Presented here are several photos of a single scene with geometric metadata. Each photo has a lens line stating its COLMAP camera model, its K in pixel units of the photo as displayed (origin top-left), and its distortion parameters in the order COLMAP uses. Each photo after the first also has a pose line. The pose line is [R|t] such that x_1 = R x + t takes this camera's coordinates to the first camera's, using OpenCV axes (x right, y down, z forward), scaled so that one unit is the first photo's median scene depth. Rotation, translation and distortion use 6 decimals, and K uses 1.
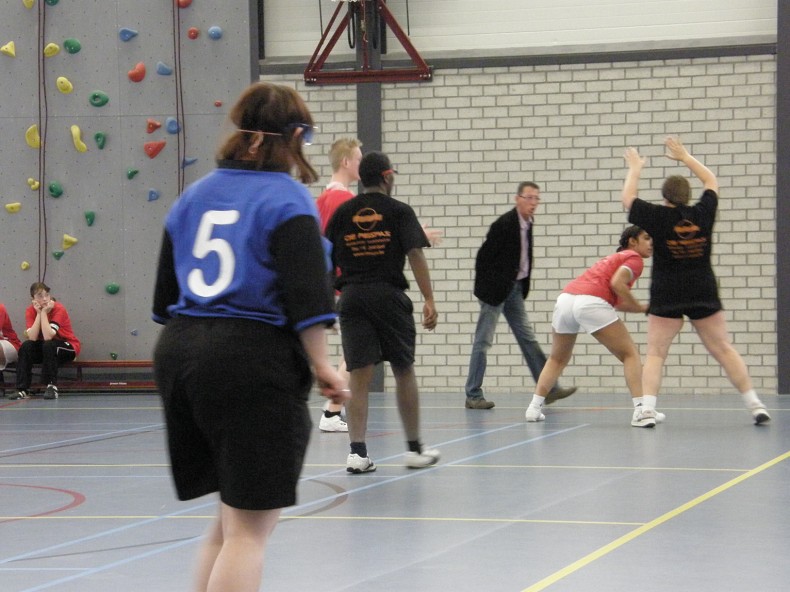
lens RADIAL K [[2615.1, 0, 411.4], [0, 2615.1, 293.8], [0, 0, 1]] dist [0.922180, 0.000000]
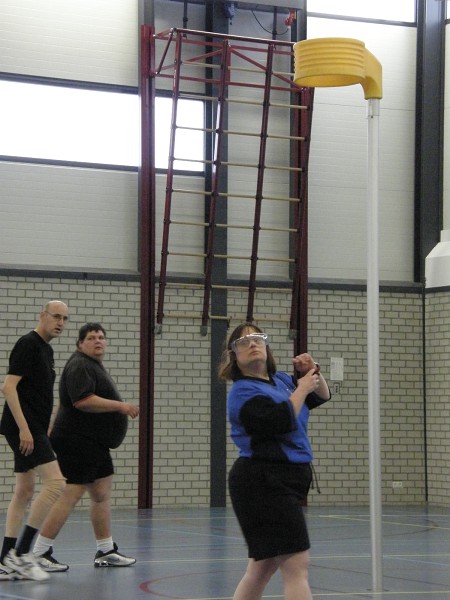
lens RADIAL K [[1986.1, 0, 220.3], [0, 1986.1, 304.7], [0, 0, 1]] dist [0.922180, 0.000000]
pose [[0.720477, 0.058042, 0.691045, -0.633724], [-0.008420, 0.997150, -0.074974, 0.007833], [-0.693427, 0.048198, 0.718913, 0.160855]]
